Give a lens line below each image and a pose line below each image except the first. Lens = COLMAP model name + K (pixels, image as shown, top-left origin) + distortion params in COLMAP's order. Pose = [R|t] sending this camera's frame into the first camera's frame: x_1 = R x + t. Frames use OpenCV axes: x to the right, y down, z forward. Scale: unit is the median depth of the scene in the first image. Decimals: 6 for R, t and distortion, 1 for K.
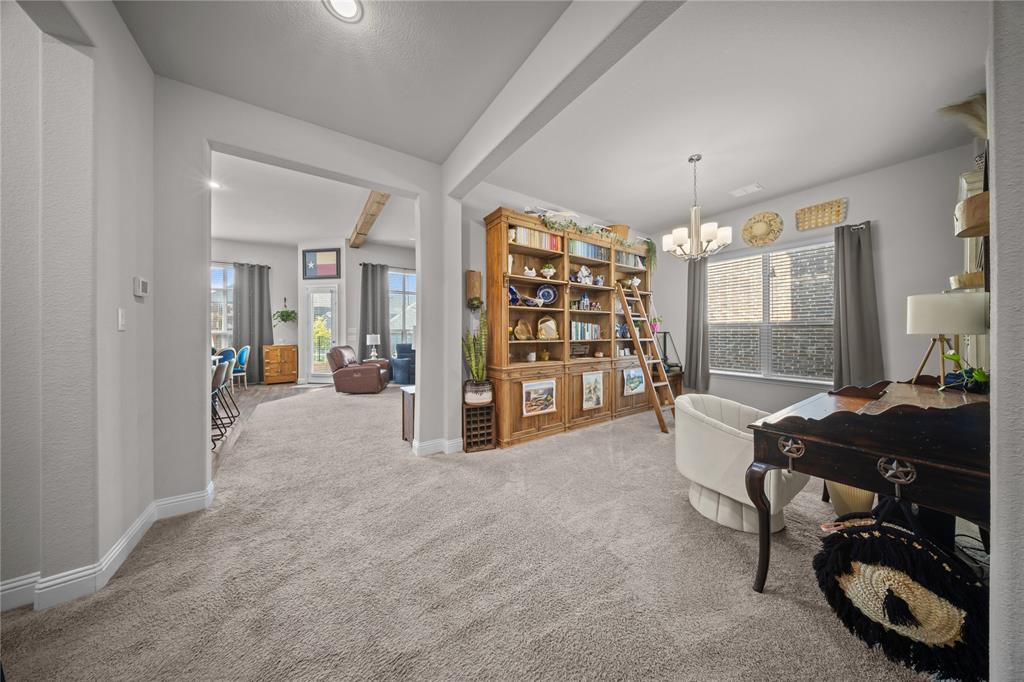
lens RADIAL K [[300.4, 0, 512.6], [0, 300.4, 331.6], [0, 0, 1]] dist [-0.001364, -0.001000]
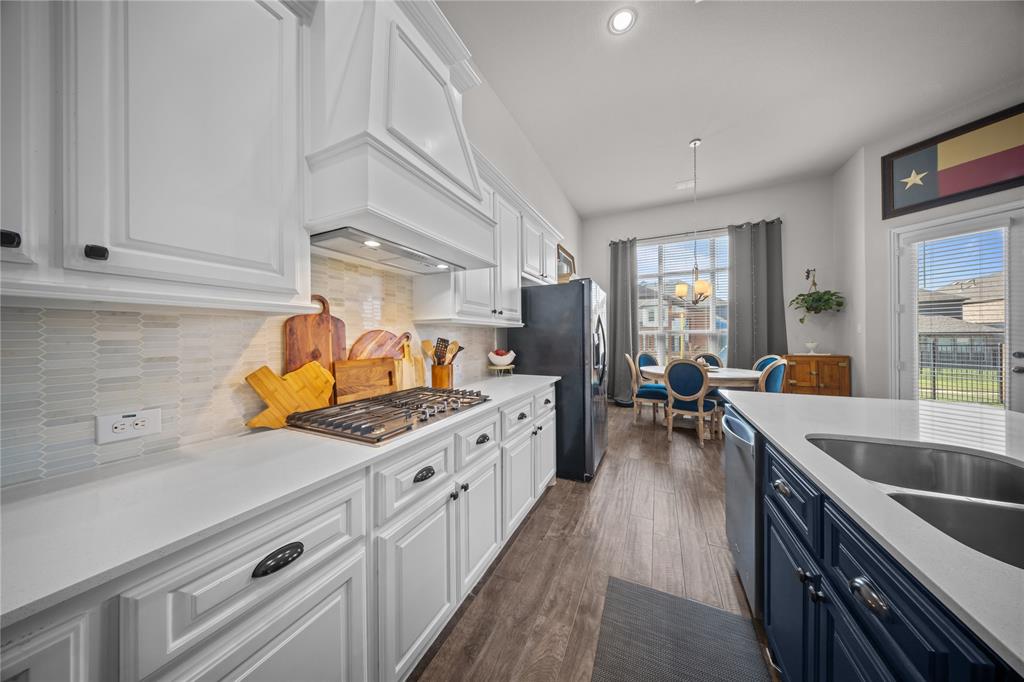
lens RADIAL K [[300.4, 0, 518.4], [0, 300.4, 337.3], [0, 0, 1]] dist [-0.001364, -0.001000]
pose [[0.491912, 0.004307, -0.870634, -1.037023], [0.007449, 0.999930, 0.009155, 0.007412], [0.870613, -0.010989, 0.491846, 0.482791]]
